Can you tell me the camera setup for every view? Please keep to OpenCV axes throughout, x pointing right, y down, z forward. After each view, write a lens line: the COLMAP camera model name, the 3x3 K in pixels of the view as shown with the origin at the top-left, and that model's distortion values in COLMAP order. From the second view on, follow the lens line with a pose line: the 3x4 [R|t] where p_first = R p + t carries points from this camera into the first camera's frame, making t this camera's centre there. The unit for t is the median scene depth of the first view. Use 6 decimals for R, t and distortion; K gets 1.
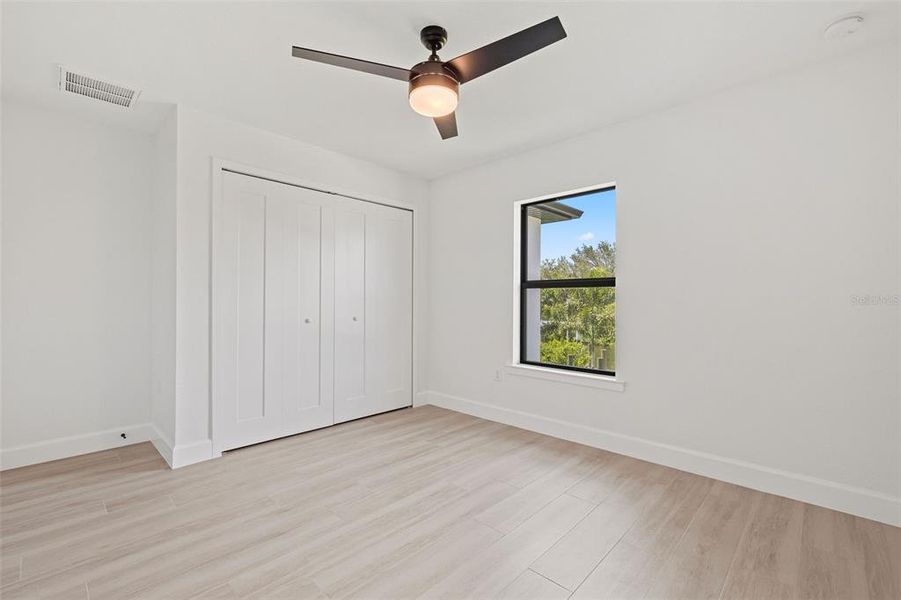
lens RADIAL K [[389.6, 0, 446.9], [0, 389.6, 304.8], [0, 0, 1]] dist [0.003016, -0.003313]
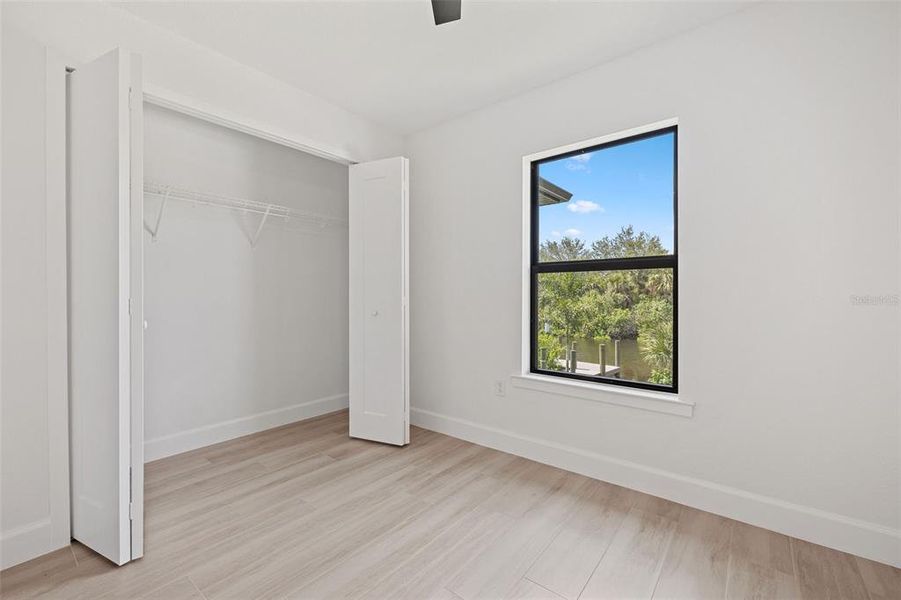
lens RADIAL K [[389.6, 0, 446.3], [0, 389.6, 296.1], [0, 0, 1]] dist [0.003016, -0.003313]
pose [[0.996877, -0.003054, 0.078911, -0.036351], [0.003422, 0.999984, -0.004535, 0.006374], [-0.078896, 0.004791, 0.996871, 0.293075]]
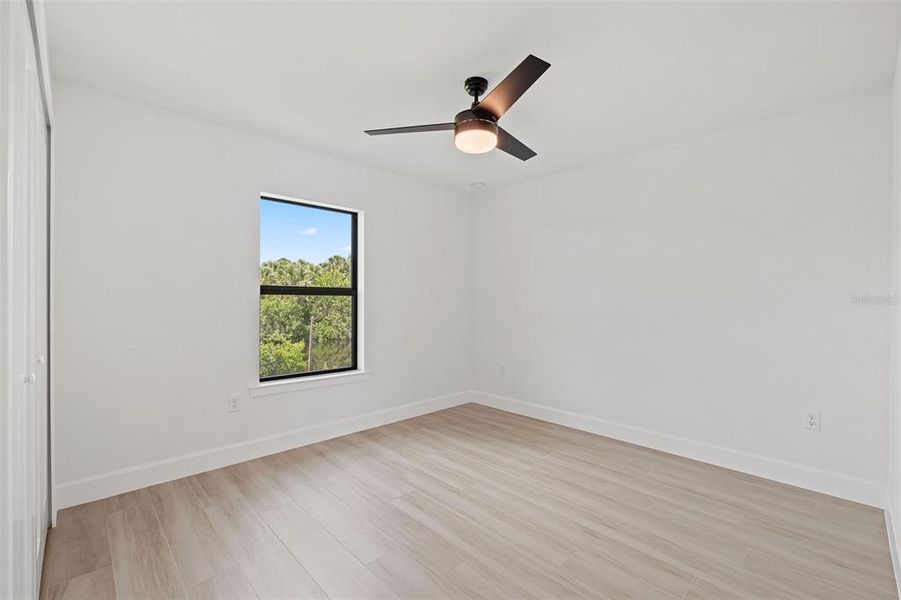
lens RADIAL K [[389.6, 0, 443.0], [0, 389.6, 301.5], [0, 0, 1]] dist [0.003016, -0.003313]
pose [[0.075891, -0.004934, 0.997104, -0.698157], [0.016350, 0.999859, 0.003703, -0.027002], [-0.996982, 0.016021, 0.075961, 0.582246]]
